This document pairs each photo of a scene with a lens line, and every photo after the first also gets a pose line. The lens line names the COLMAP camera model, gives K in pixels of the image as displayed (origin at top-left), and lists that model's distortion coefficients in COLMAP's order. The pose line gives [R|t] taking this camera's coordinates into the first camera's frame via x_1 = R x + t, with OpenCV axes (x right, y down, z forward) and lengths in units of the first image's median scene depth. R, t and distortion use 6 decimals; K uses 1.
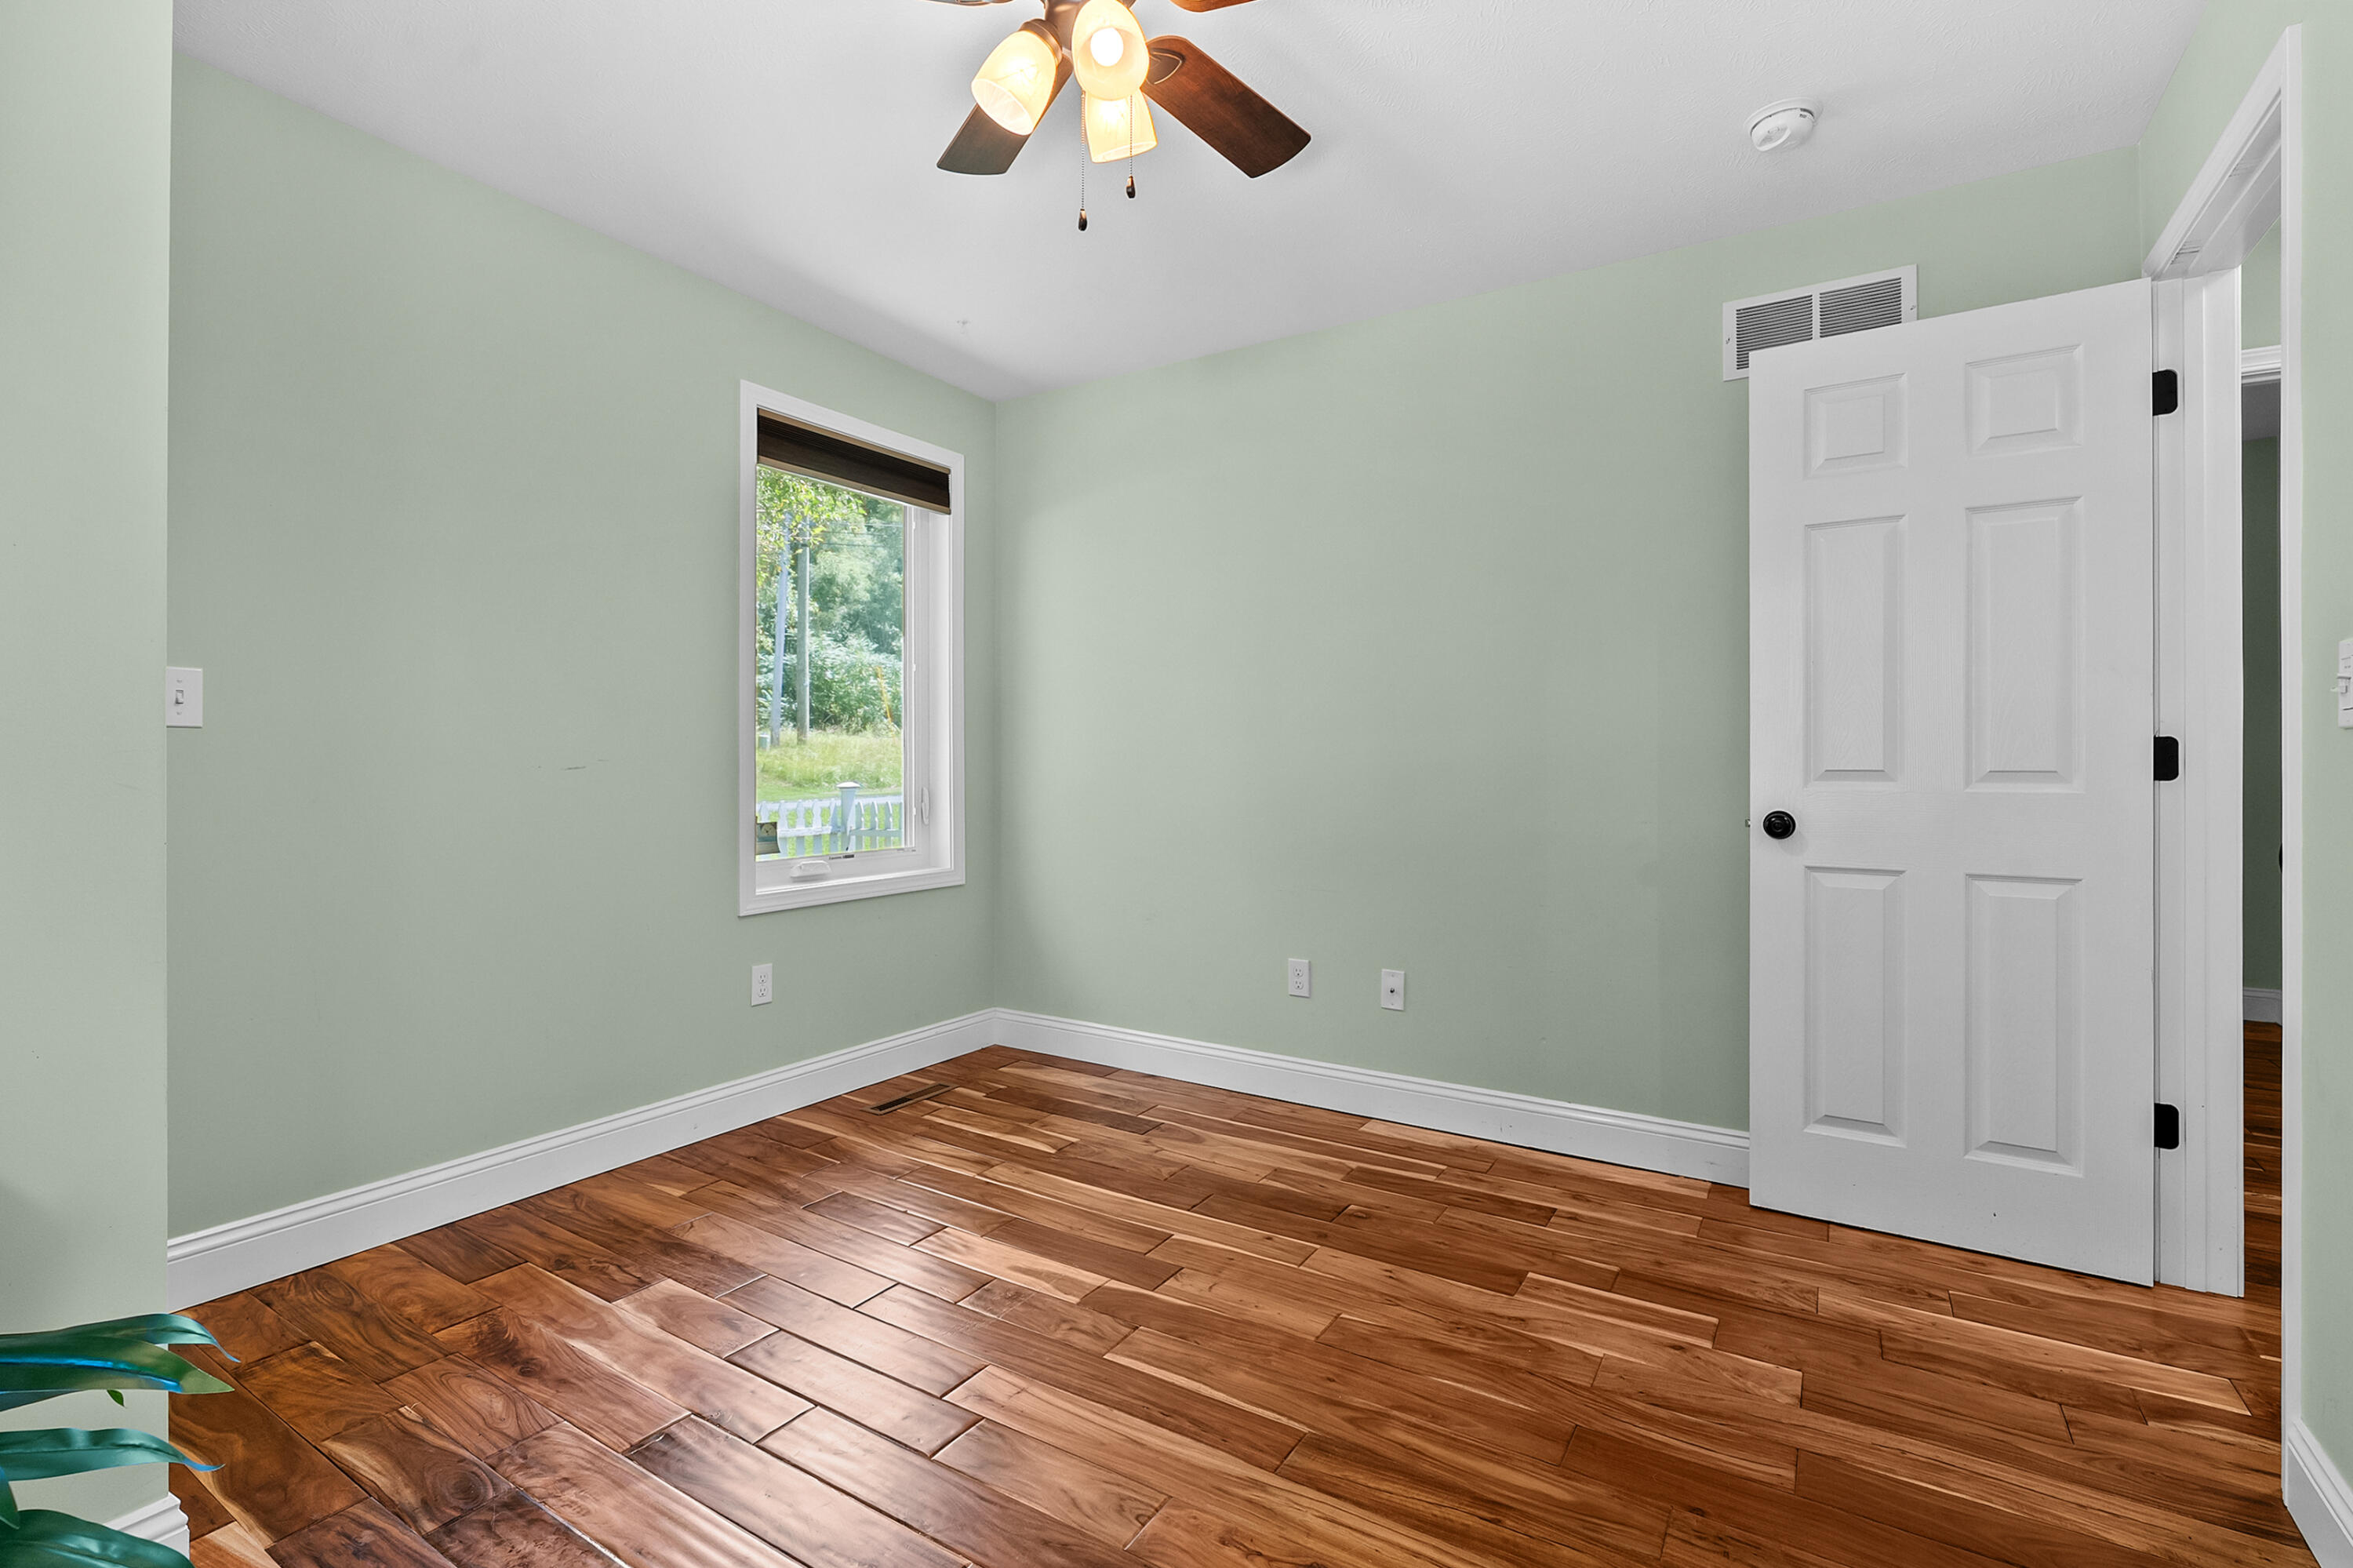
lens RADIAL K [[1070.2, 0, 1155.4], [0, 1070.2, 788.9], [0, 0, 1]] dist [-0.011412, 0.004727]
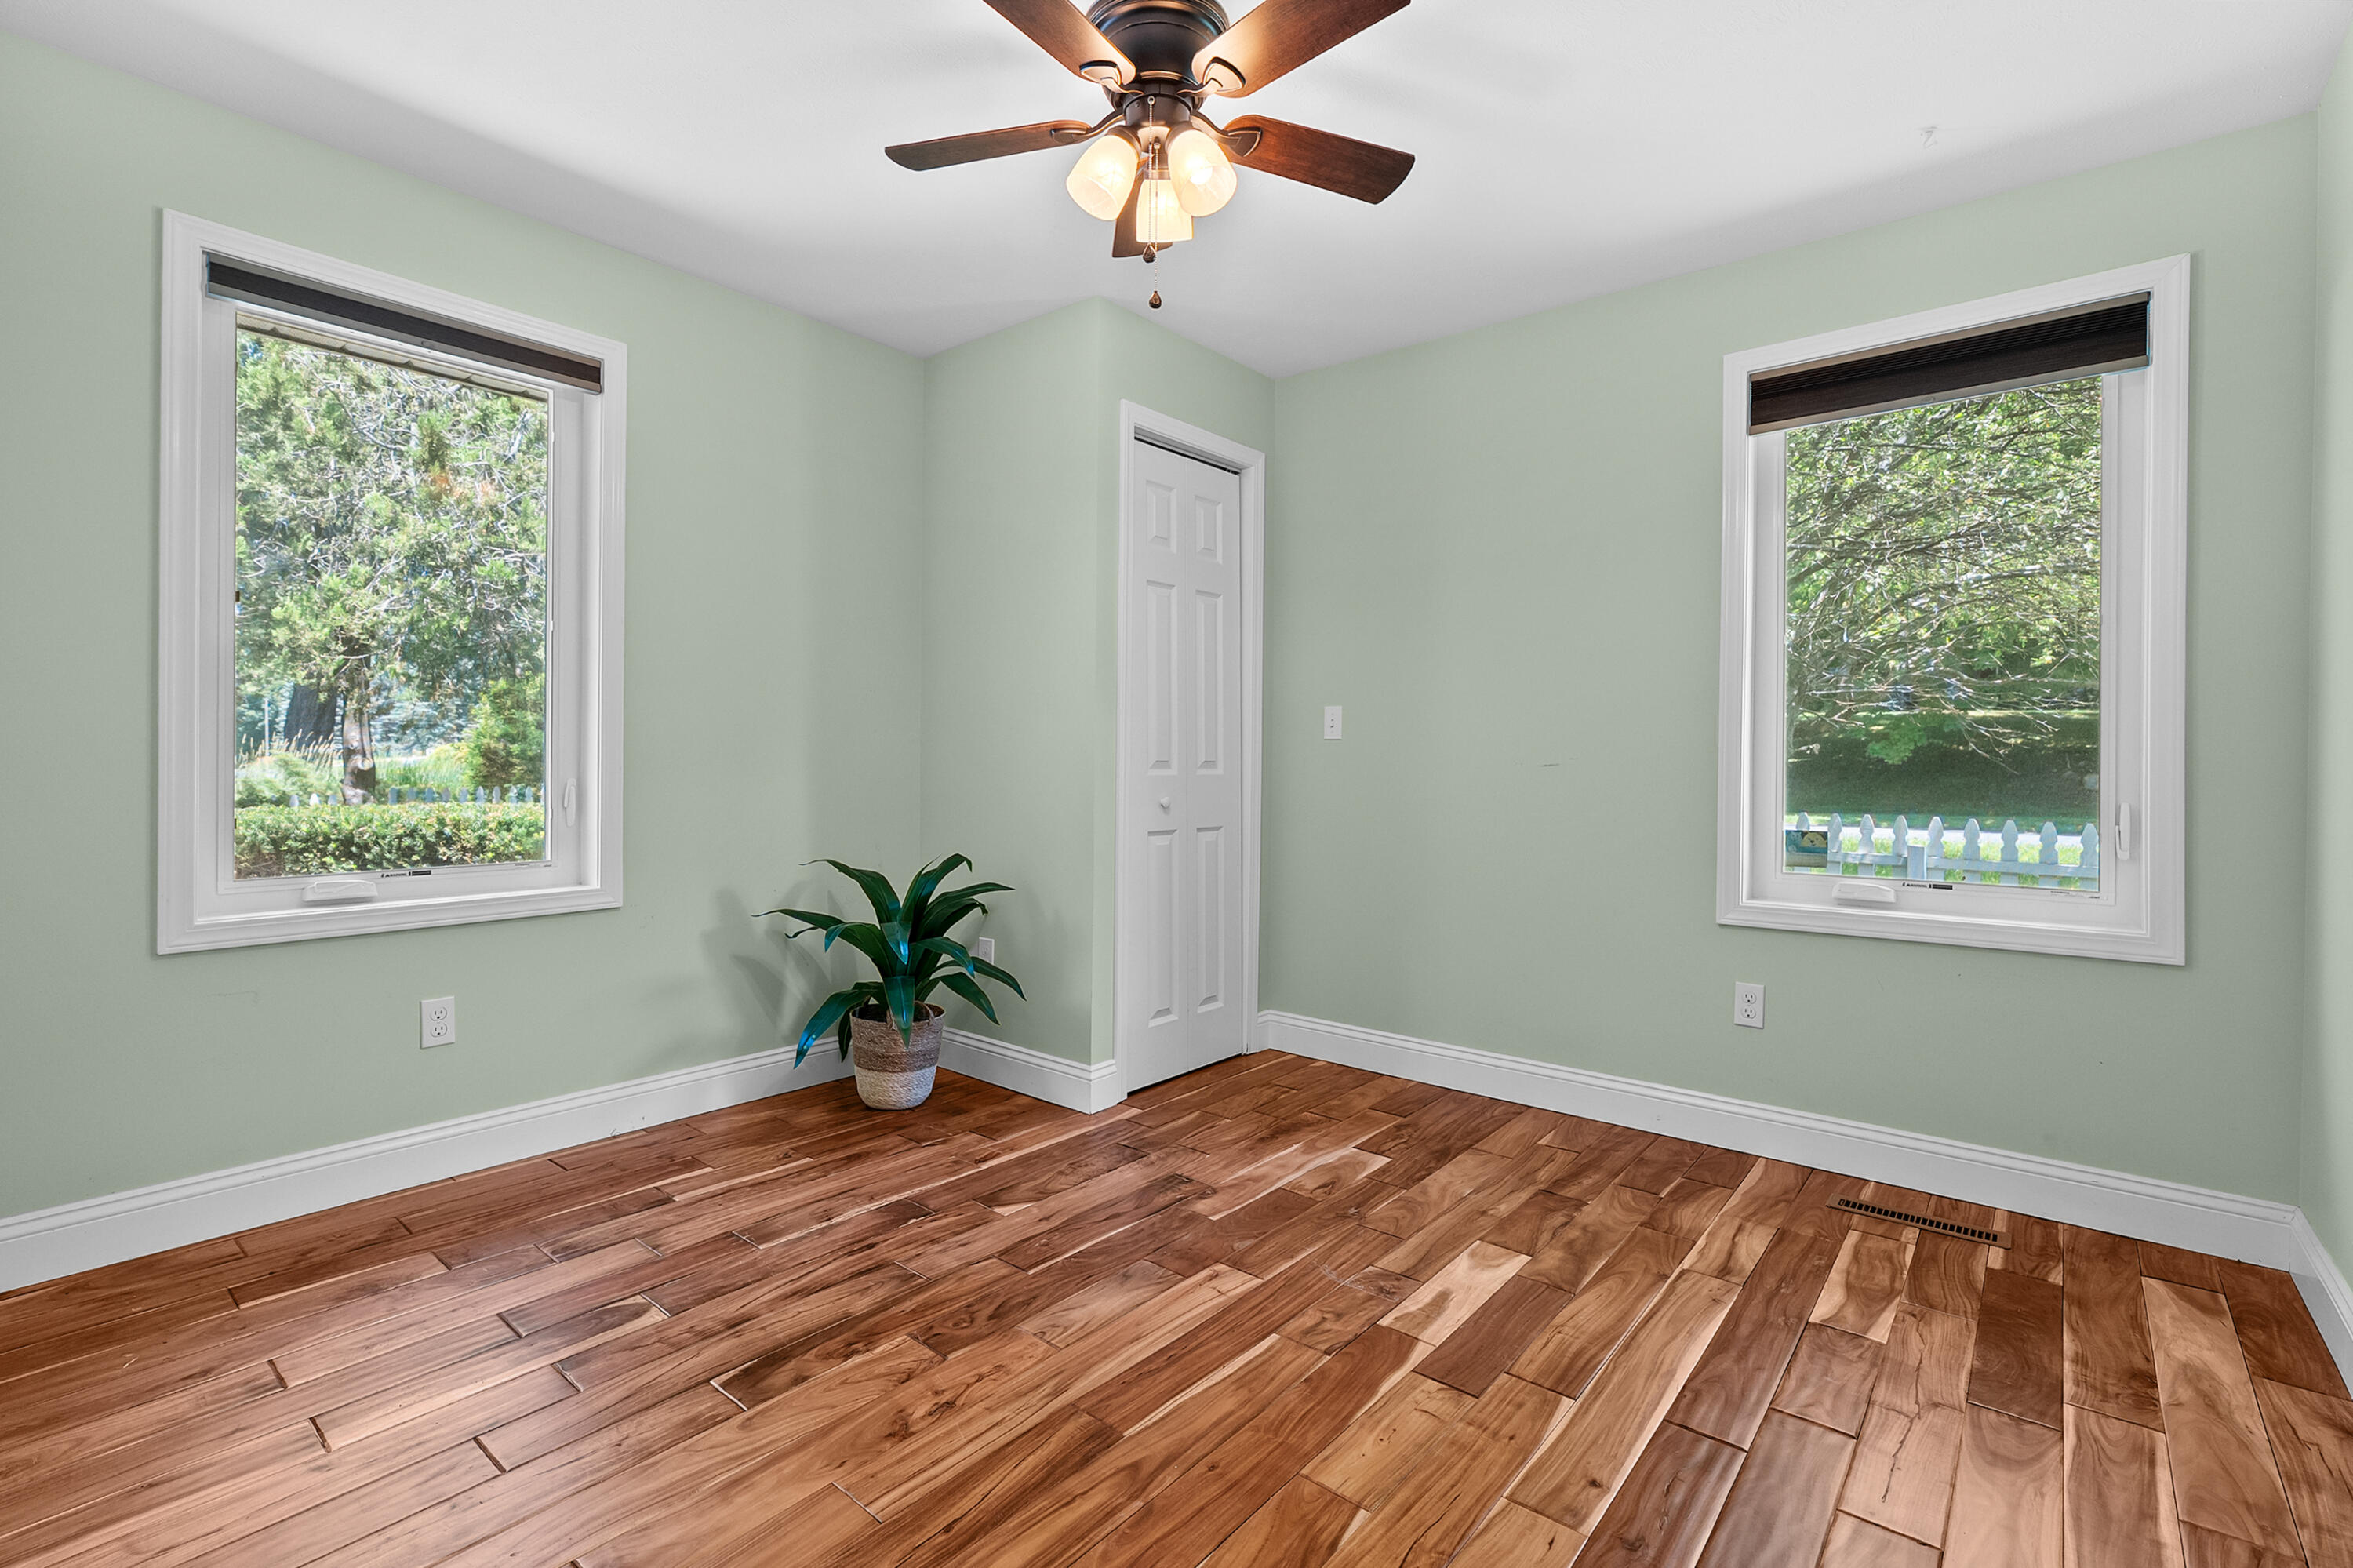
lens RADIAL K [[1070.2, 0, 1171.8], [0, 1070.2, 780.8], [0, 0, 1]] dist [-0.011412, 0.004727]
pose [[-0.125063, 0.016626, -0.992010, 0.776941], [-0.034281, 0.999190, 0.021068, -0.012598], [0.991556, 0.036642, -0.124391, 0.809588]]
